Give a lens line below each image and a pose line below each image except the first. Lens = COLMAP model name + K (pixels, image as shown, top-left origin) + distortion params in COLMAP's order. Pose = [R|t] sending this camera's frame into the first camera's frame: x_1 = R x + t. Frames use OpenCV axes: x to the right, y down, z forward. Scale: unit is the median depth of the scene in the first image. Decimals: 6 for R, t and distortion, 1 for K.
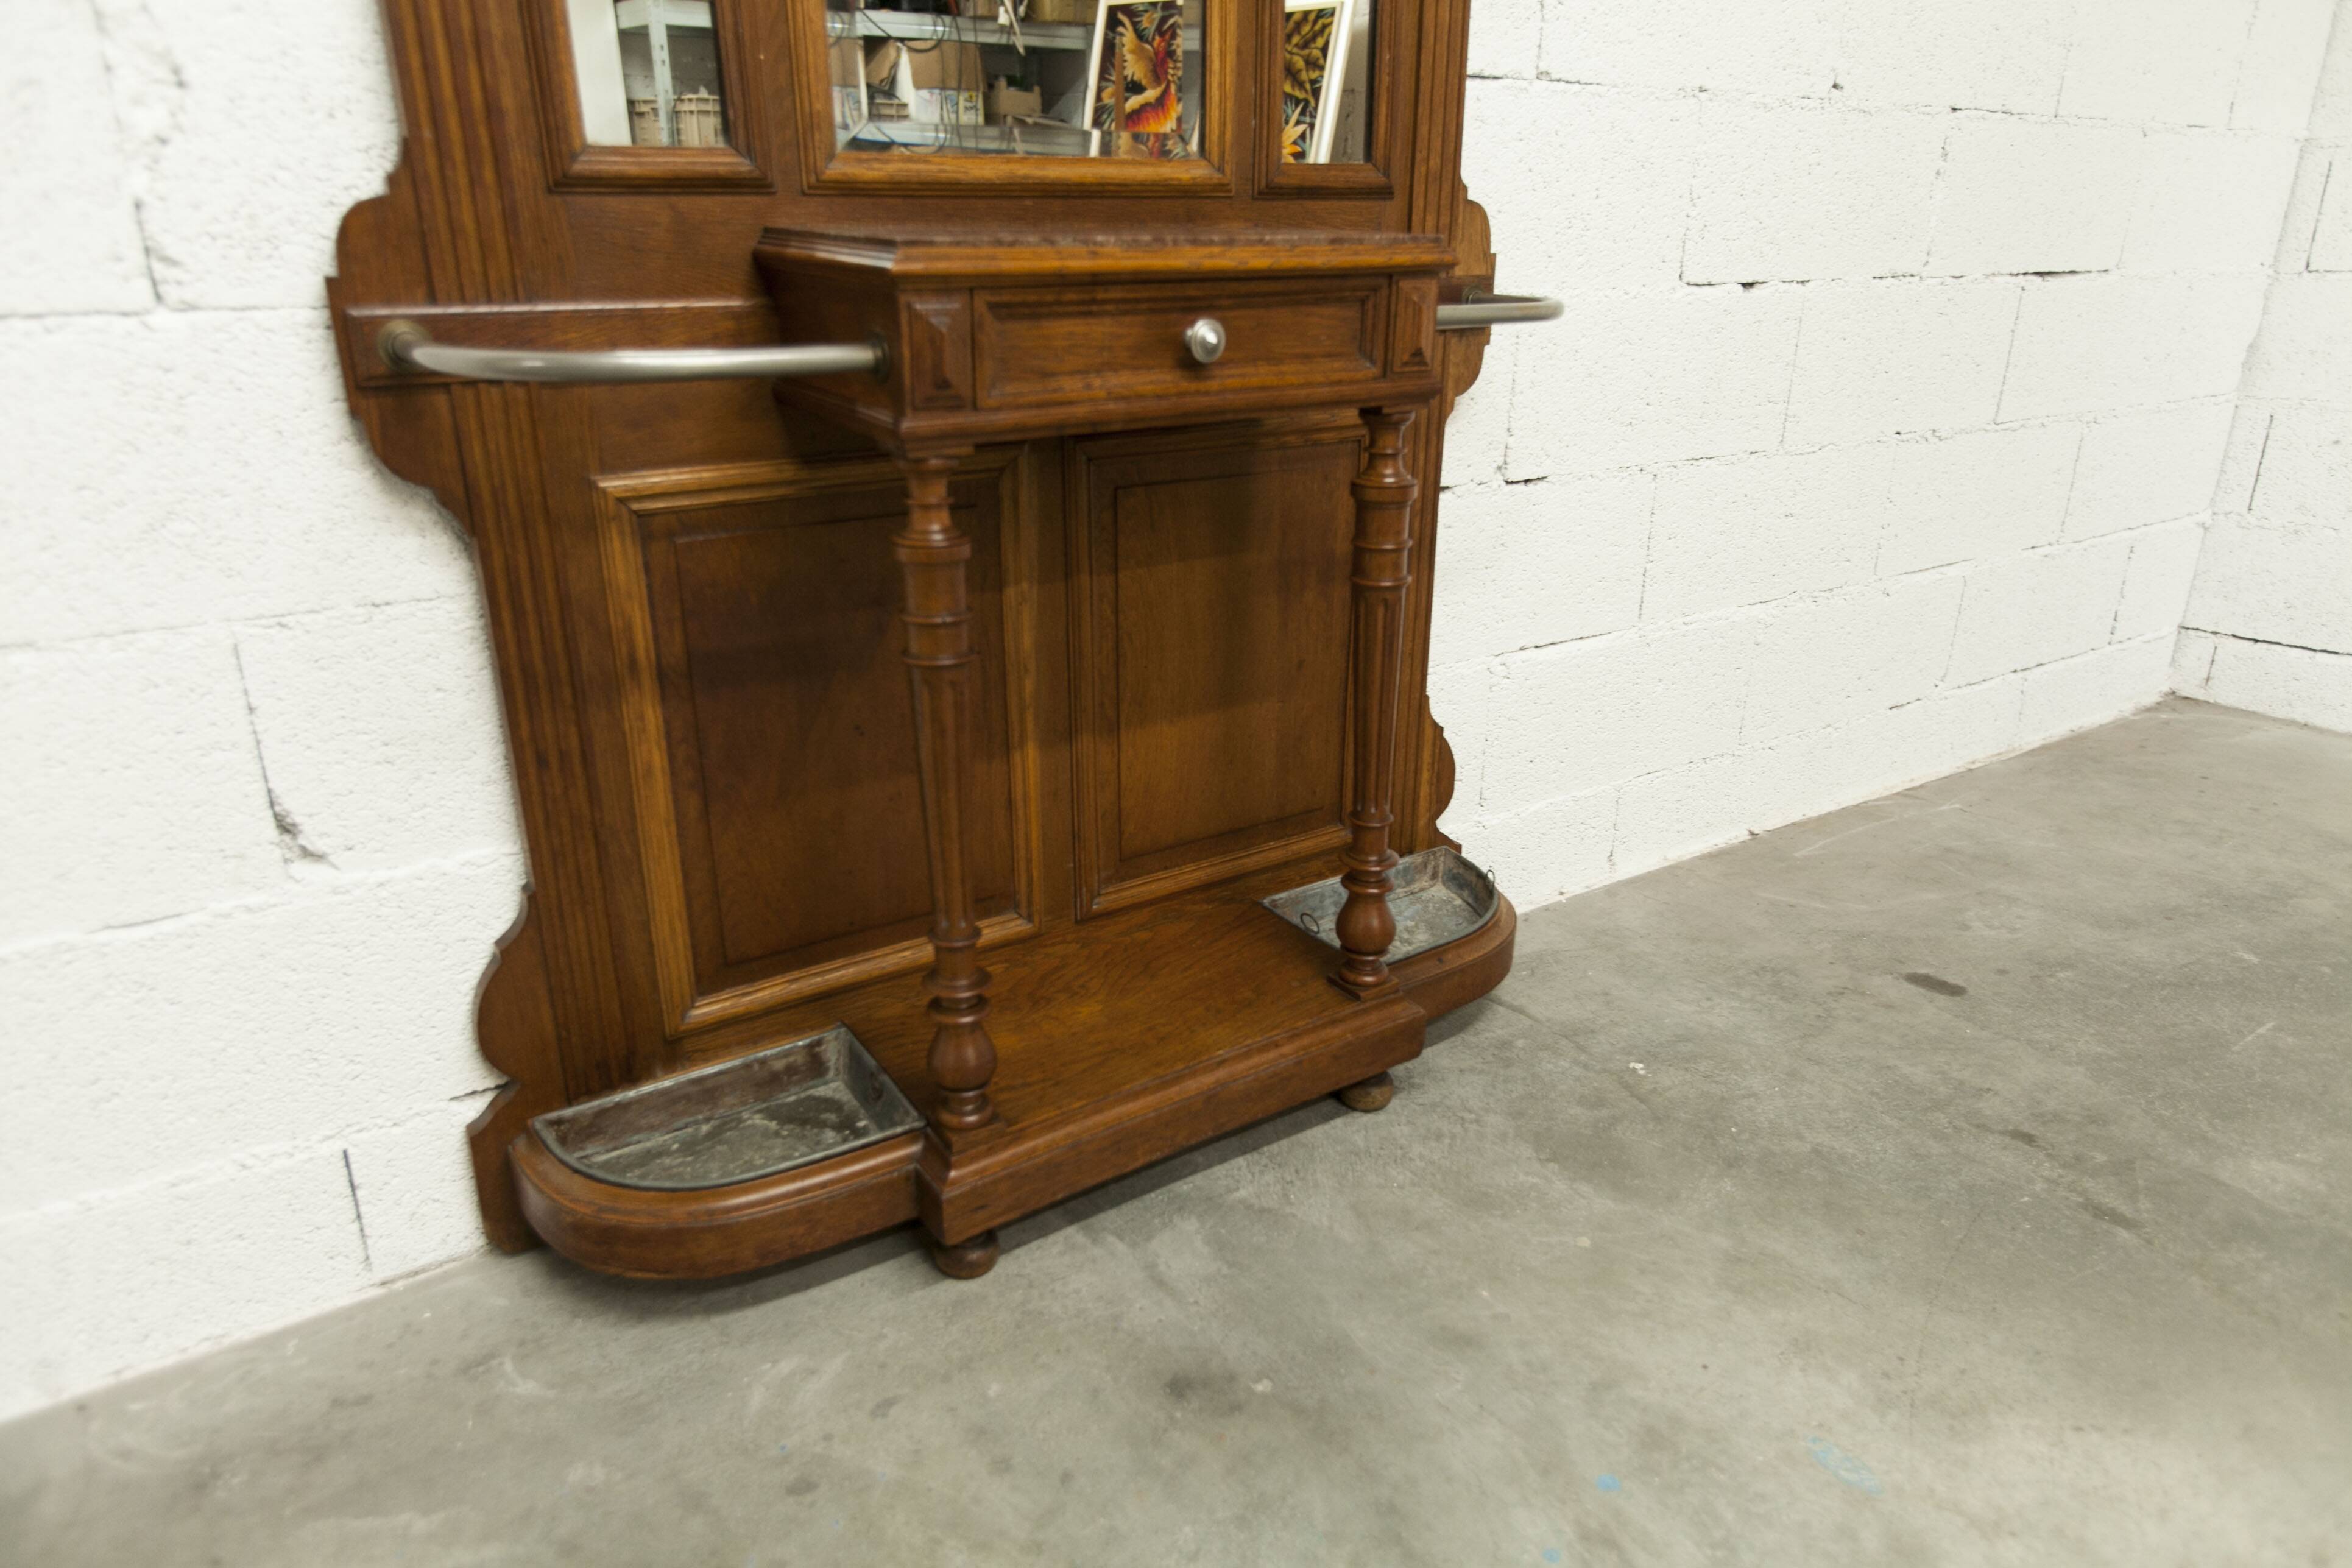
lens RADIAL K [[1492.8, 0, 1173.1], [0, 1492.8, 795.4], [0, 0, 1]] dist [0.003014, 0.001962]
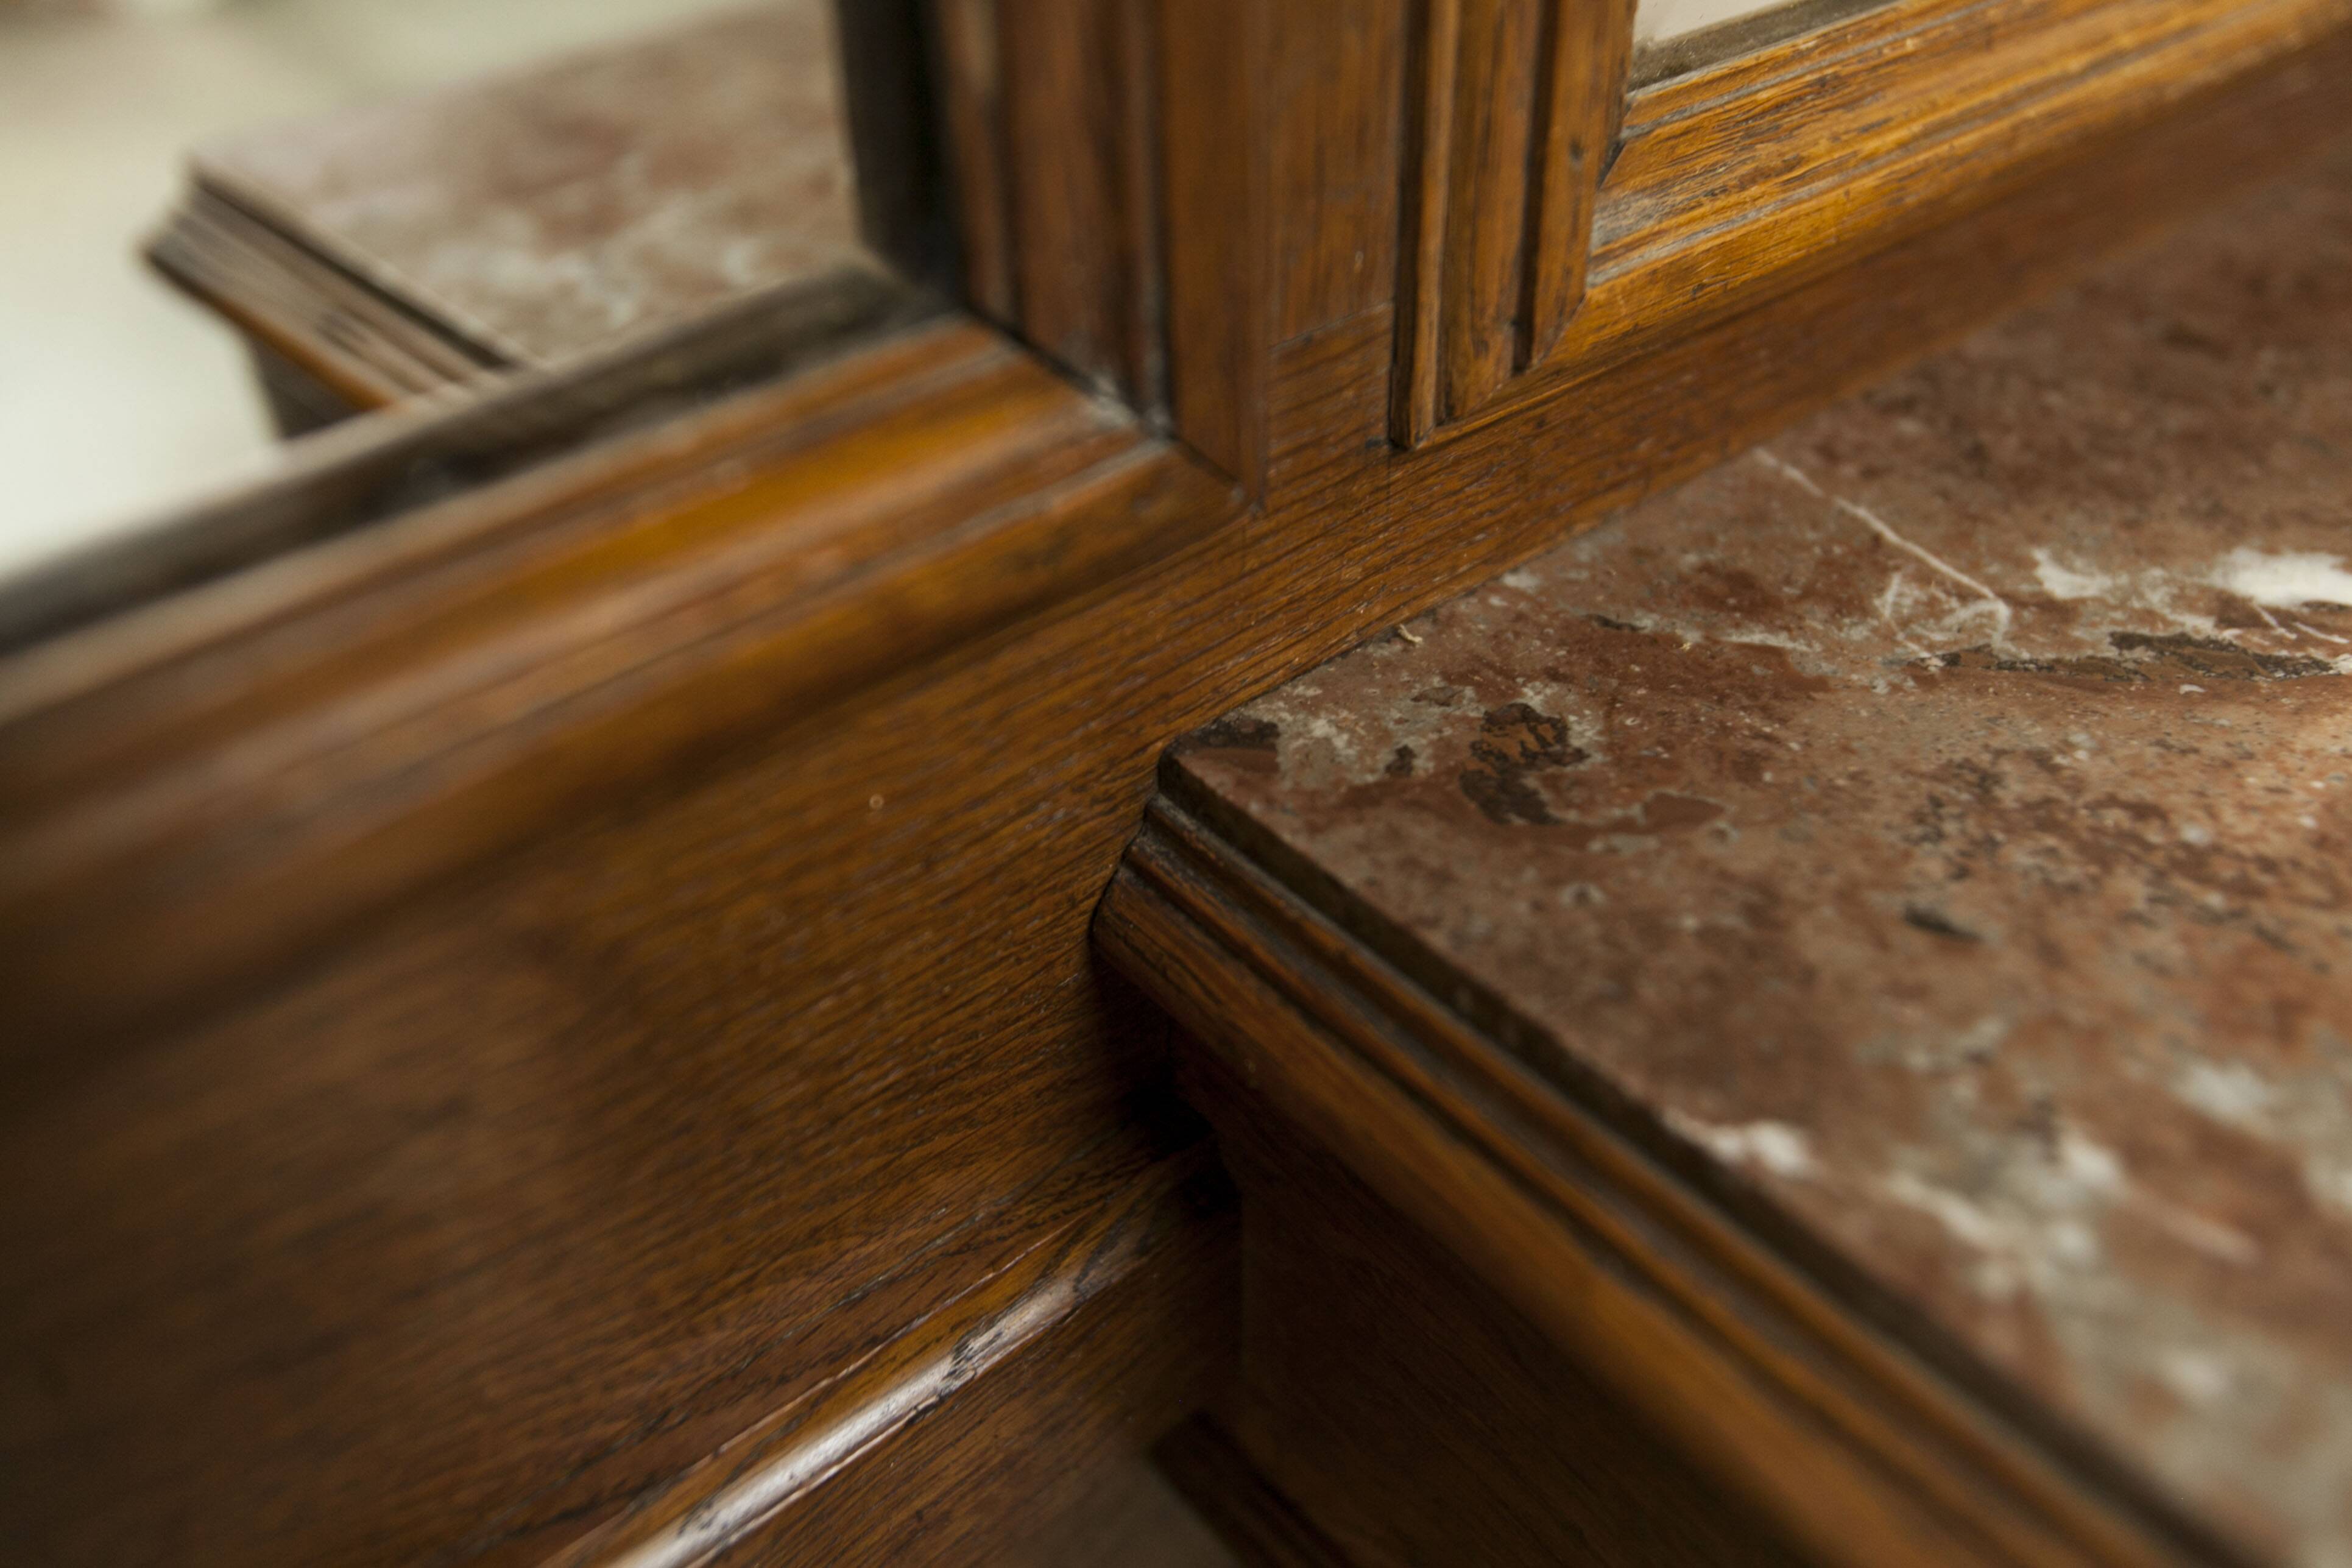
lens RADIAL K [[2053.1, 0, 1171.2], [0, 2053.1, 796.0], [0, 0, 1]] dist [0.000021, 0.010472]
pose [[0.994225, -0.080286, 0.071208, -0.261522], [0.056502, 0.955751, 0.288699, -0.393468], [-0.091235, -0.283009, 0.954768, 0.745141]]
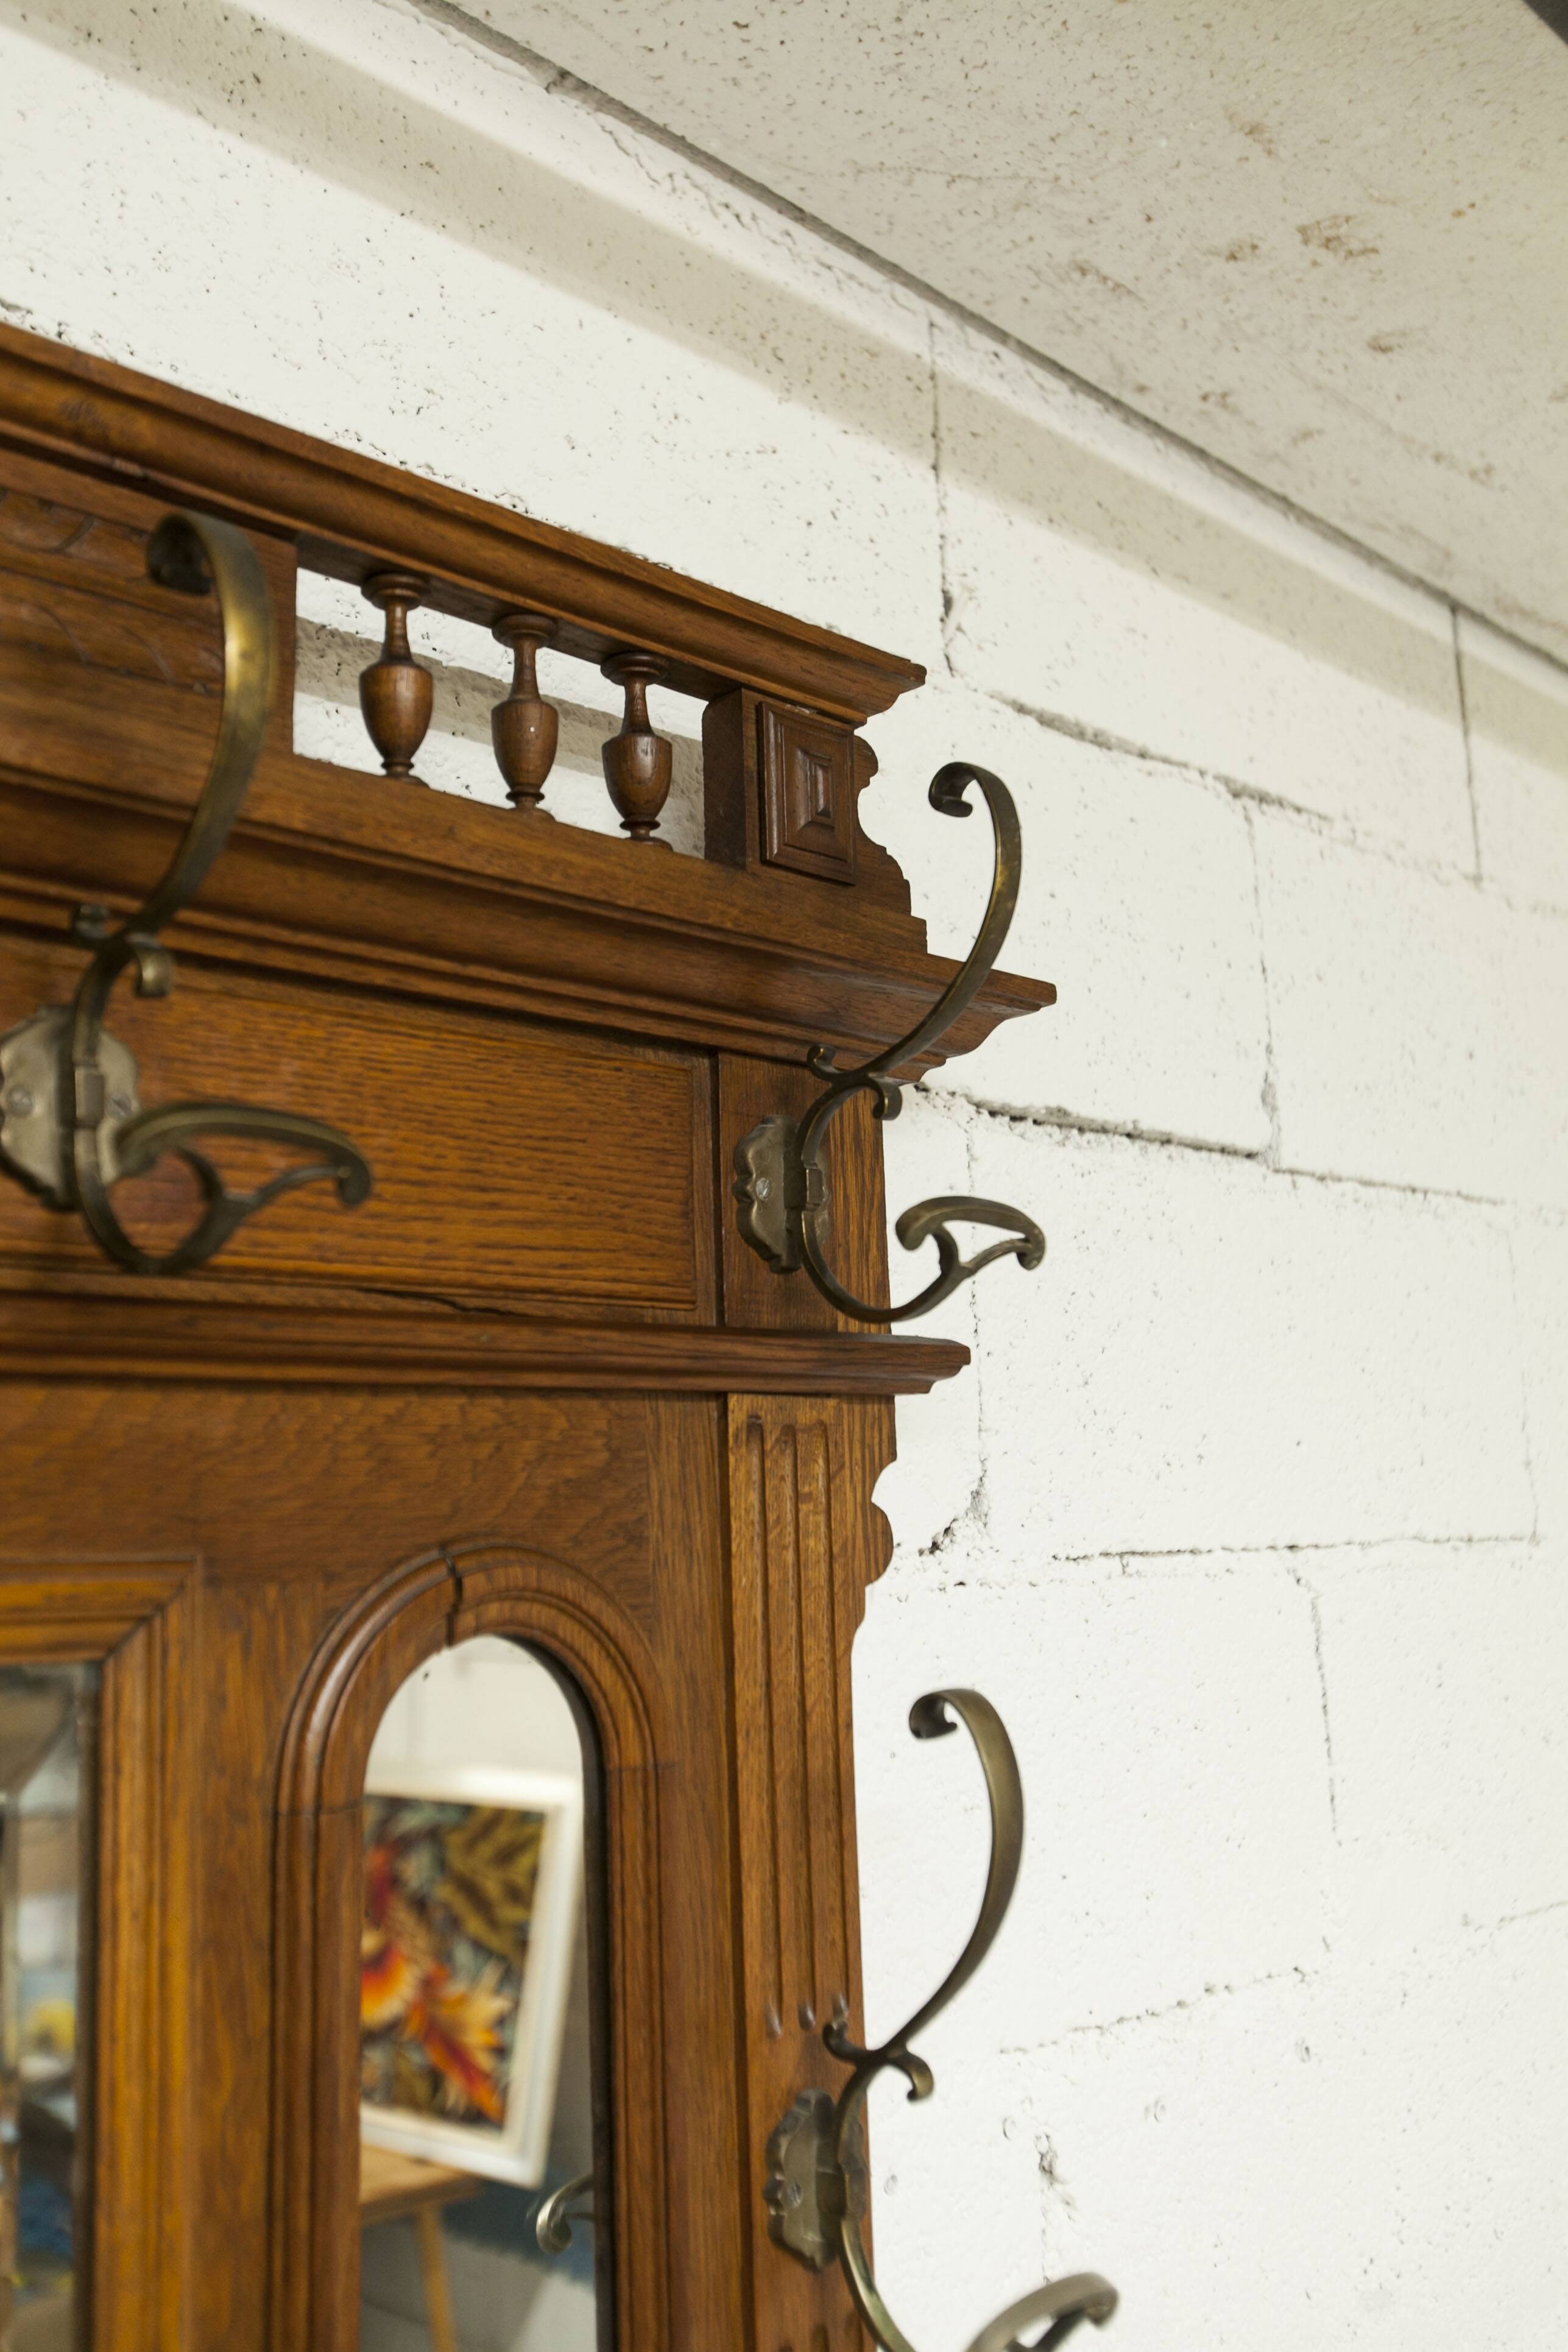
lens RADIAL K [[2238.6, 0, 789.9], [0, 2238.6, 1173.2], [0, 0, 1]] dist [-0.000941, -0.001591]
pose [[0.979702, -0.002368, 0.200446, 0.077619], [0.105070, 0.857636, -0.503409, -0.945961], [-0.170718, 0.514252, 0.840476, 0.293786]]
